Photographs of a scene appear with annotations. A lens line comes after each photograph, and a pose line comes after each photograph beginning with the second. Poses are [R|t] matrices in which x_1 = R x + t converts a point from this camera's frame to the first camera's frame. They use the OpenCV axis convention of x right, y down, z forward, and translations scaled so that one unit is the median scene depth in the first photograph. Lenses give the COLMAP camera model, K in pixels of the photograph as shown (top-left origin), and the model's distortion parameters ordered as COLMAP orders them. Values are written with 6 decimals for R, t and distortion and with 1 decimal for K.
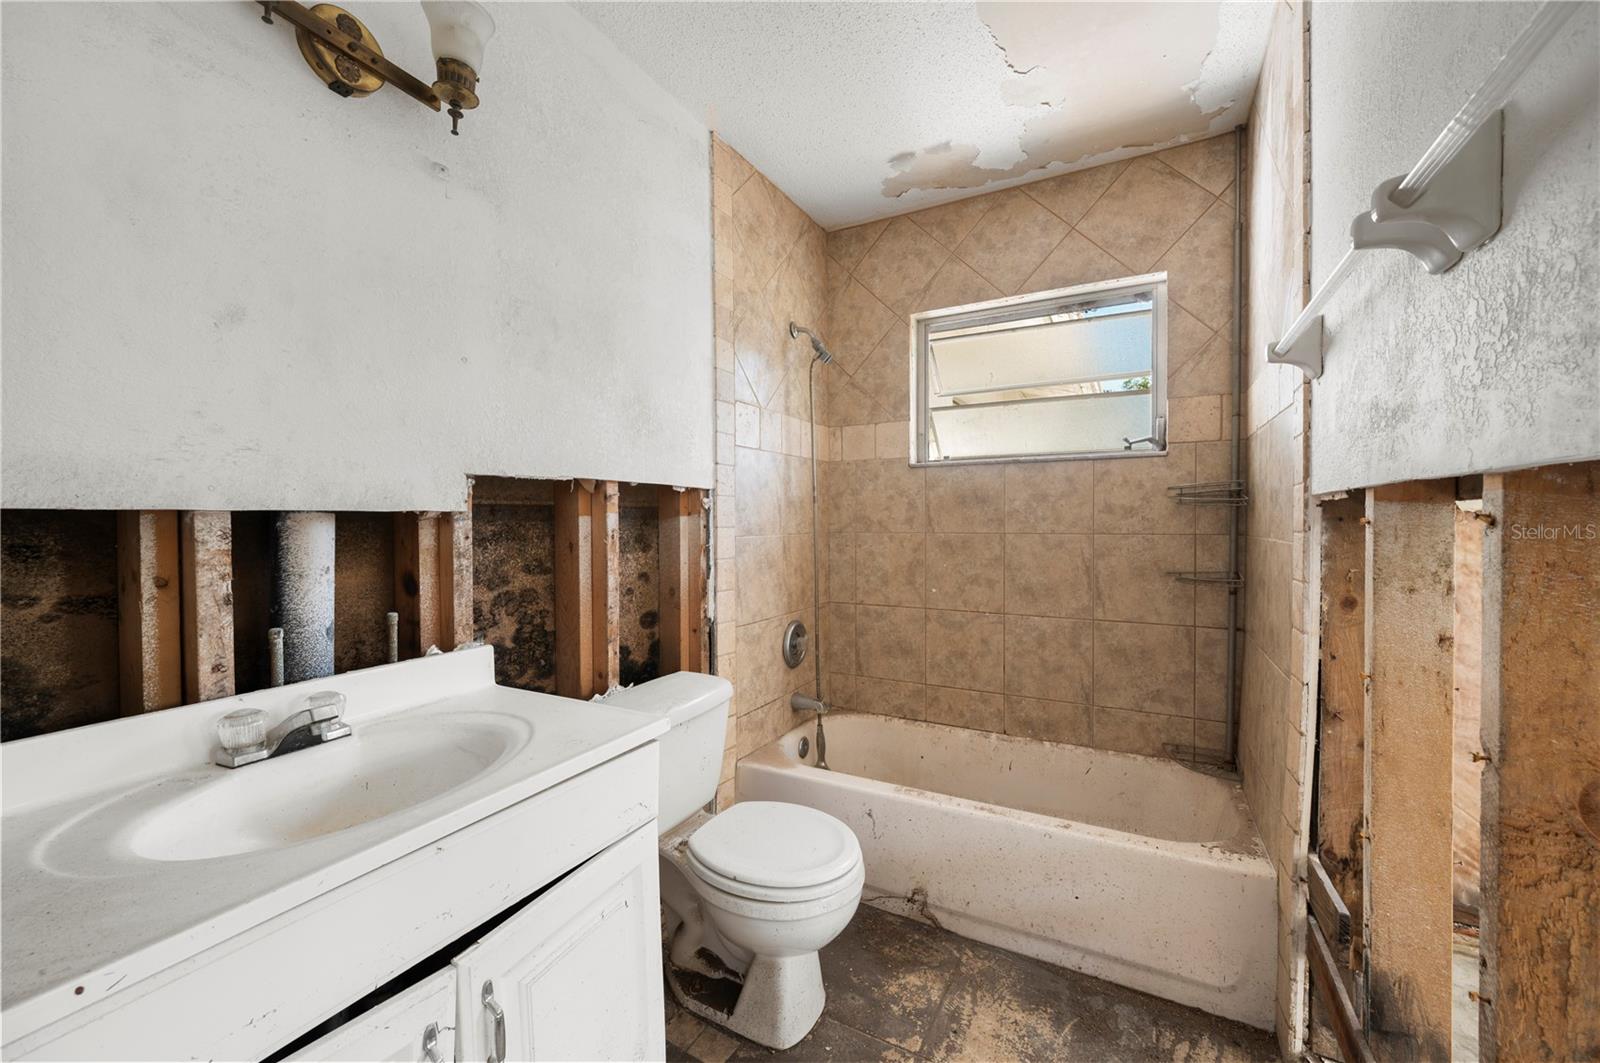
lens RADIAL K [[632.9, 0, 798.5], [0, 632.9, 535.8], [0, 0, 1]] dist [0.000316, -0.000022]
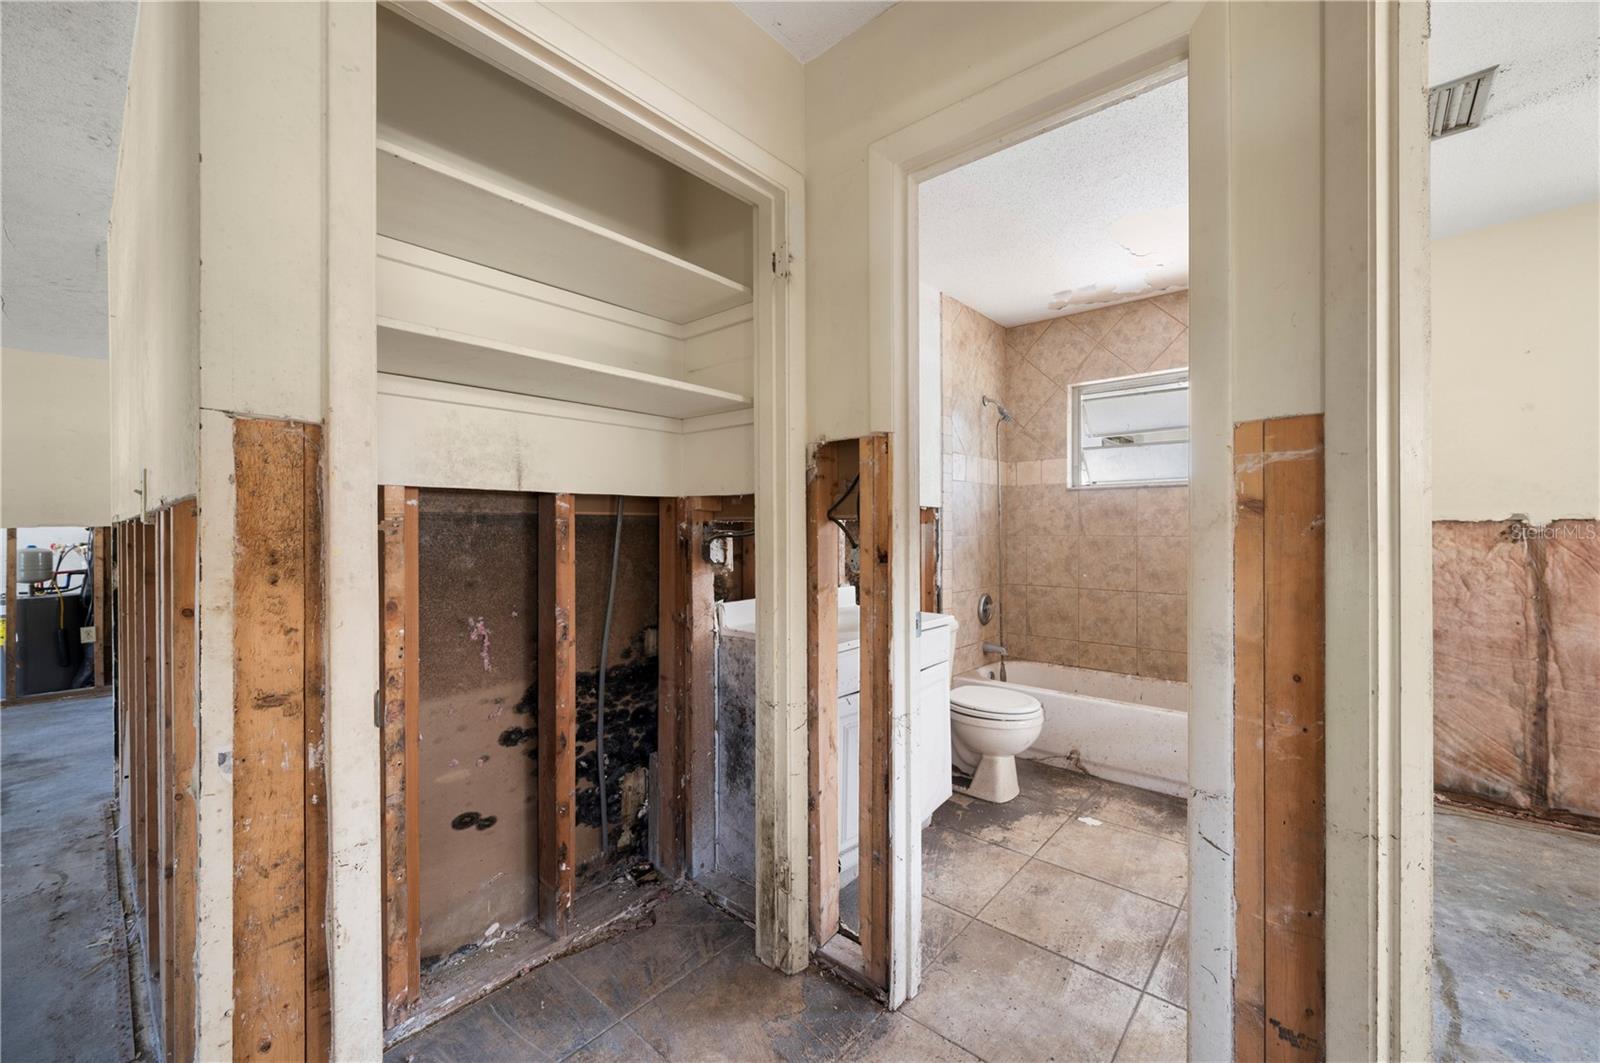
lens RADIAL K [[627.5, 0, 799.6], [0, 627.5, 531.0], [0, 0, 1]] dist [-0.001668, 0.000088]
pose [[0.976016, 0.004650, -0.217650, -0.115886], [-0.008795, 0.999798, -0.018080, 0.017214], [0.217522, 0.019561, 0.975859, -0.567631]]
